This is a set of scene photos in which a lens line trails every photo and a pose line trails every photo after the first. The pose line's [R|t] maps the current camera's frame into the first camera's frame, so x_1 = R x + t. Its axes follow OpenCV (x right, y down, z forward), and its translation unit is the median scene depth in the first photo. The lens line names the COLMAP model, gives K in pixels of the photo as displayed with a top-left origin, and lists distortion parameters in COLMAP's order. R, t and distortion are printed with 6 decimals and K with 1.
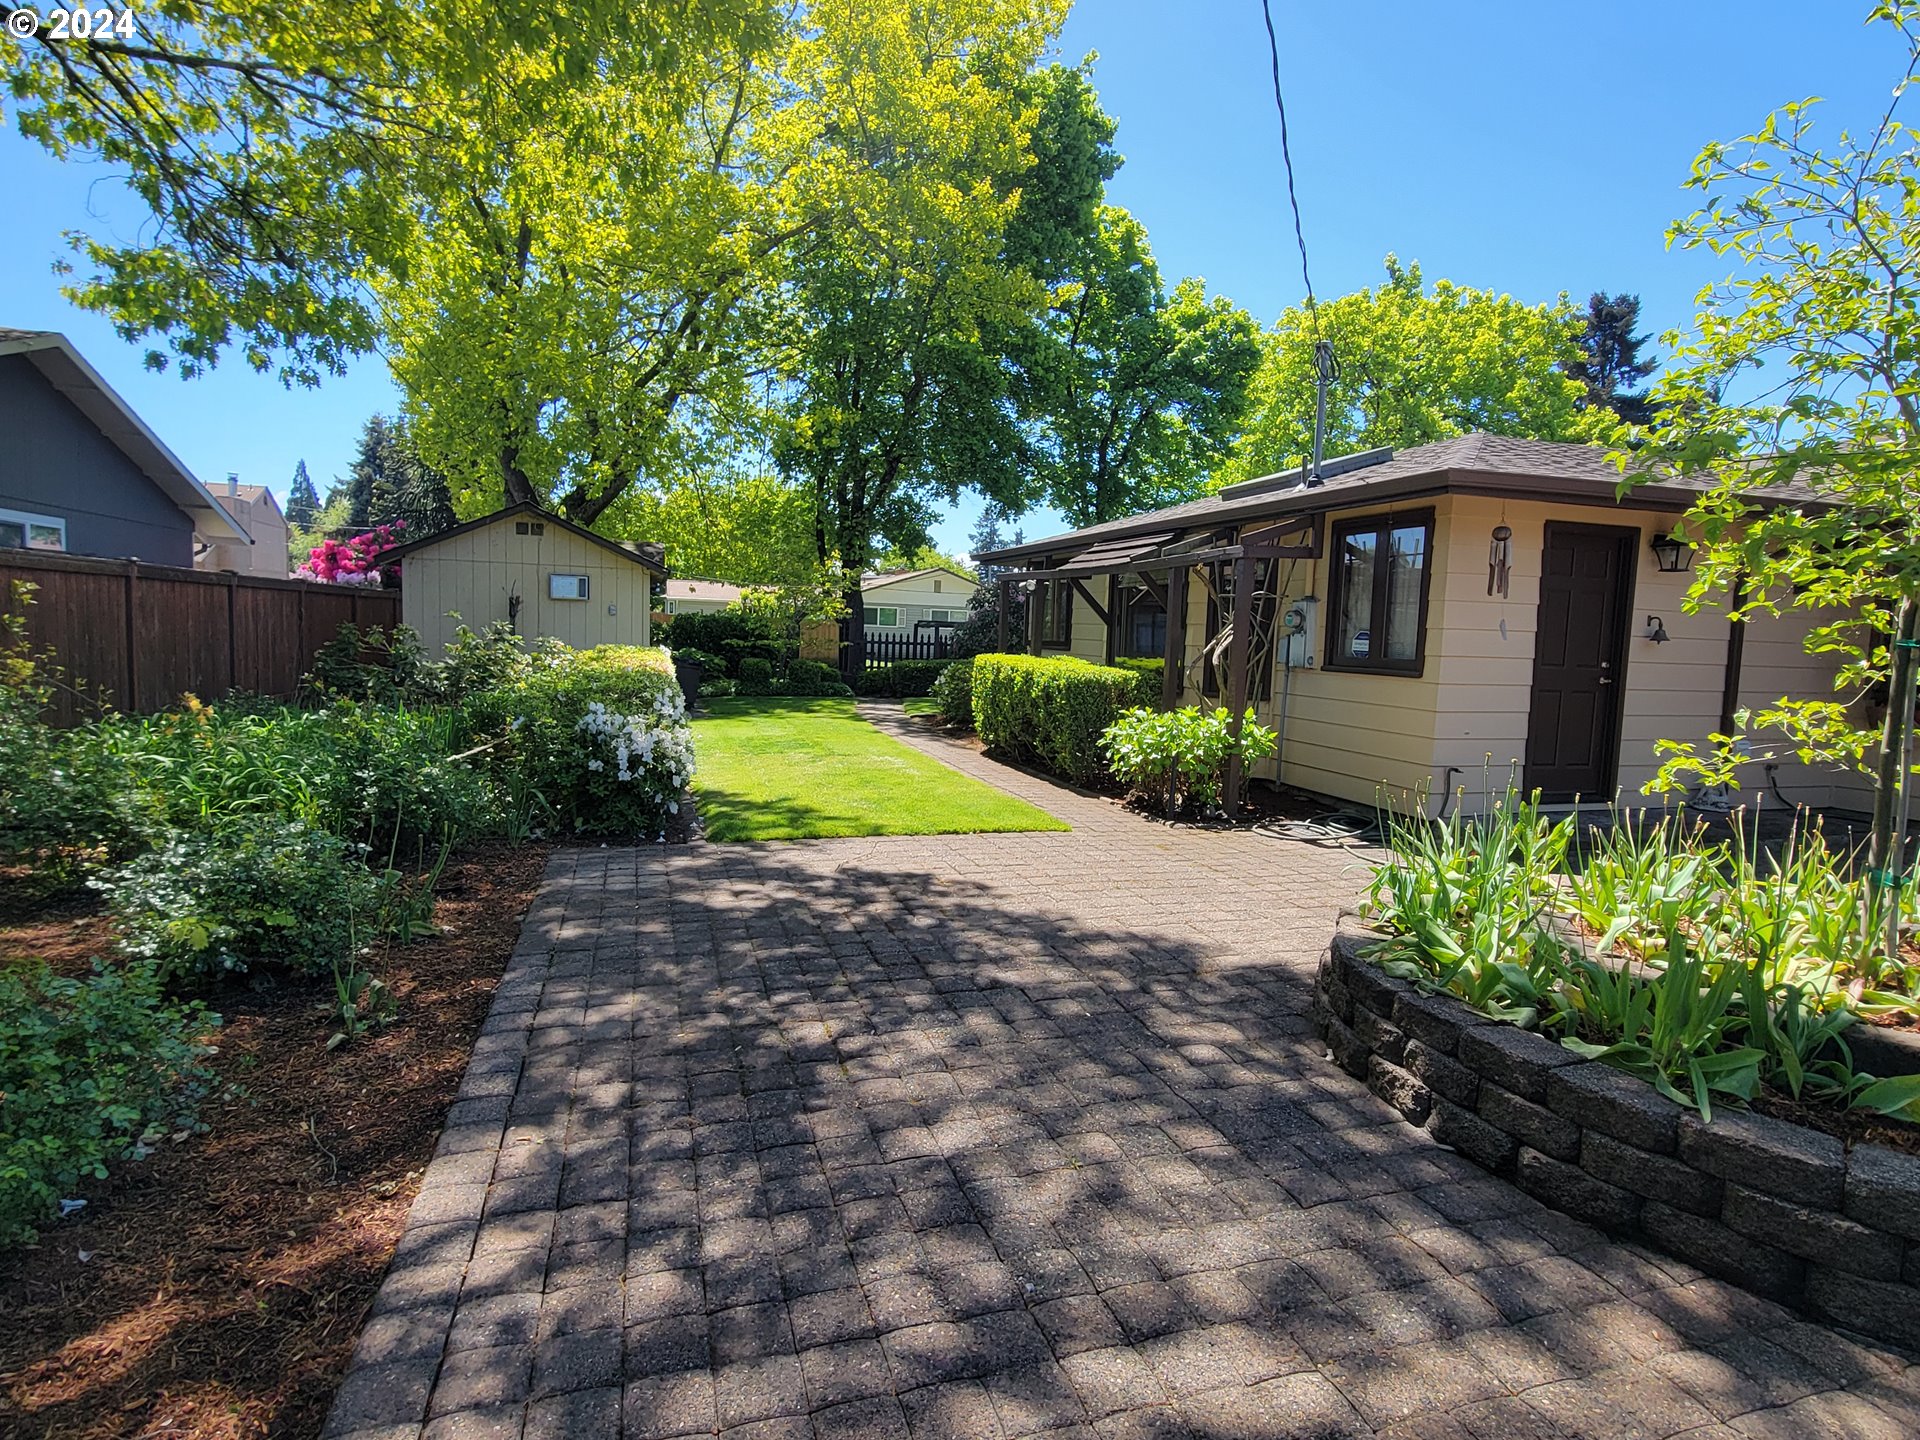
lens RADIAL K [[1008.5, 0, 958.5], [0, 1008.5, 716.4], [0, 0, 1]] dist [-0.001497, -0.000055]
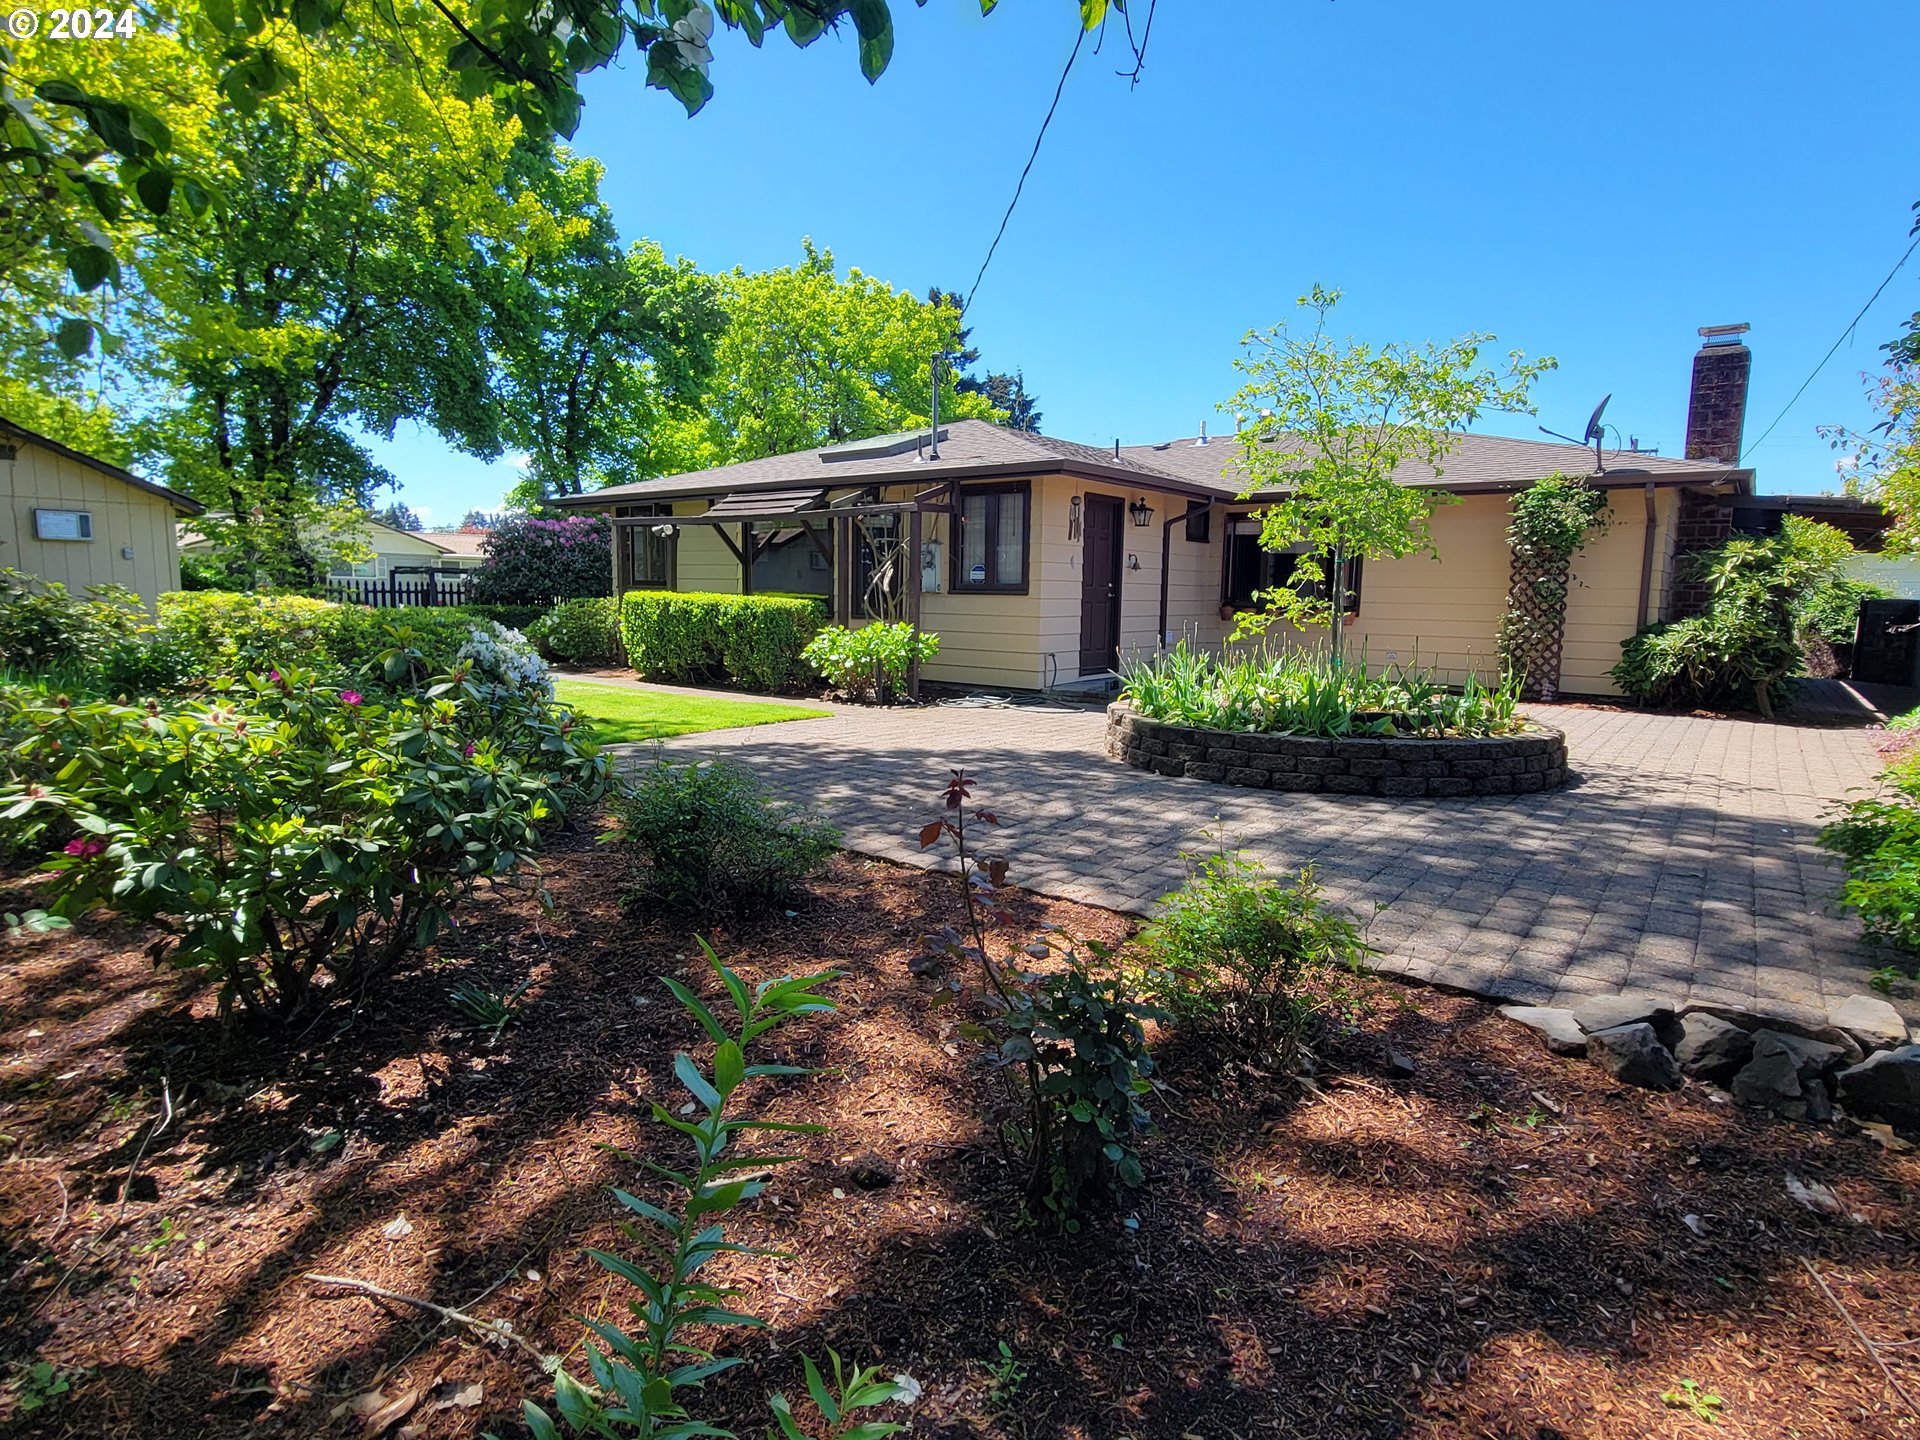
lens RADIAL K [[1008.5, 0, 961.1], [0, 1008.5, 720.3], [0, 0, 1]] dist [-0.001497, -0.000055]
pose [[0.826631, -0.092593, 0.555074, -0.307983], [0.061560, 0.995330, 0.074356, 0.019063], [-0.559367, -0.027295, 0.828471, -0.128211]]
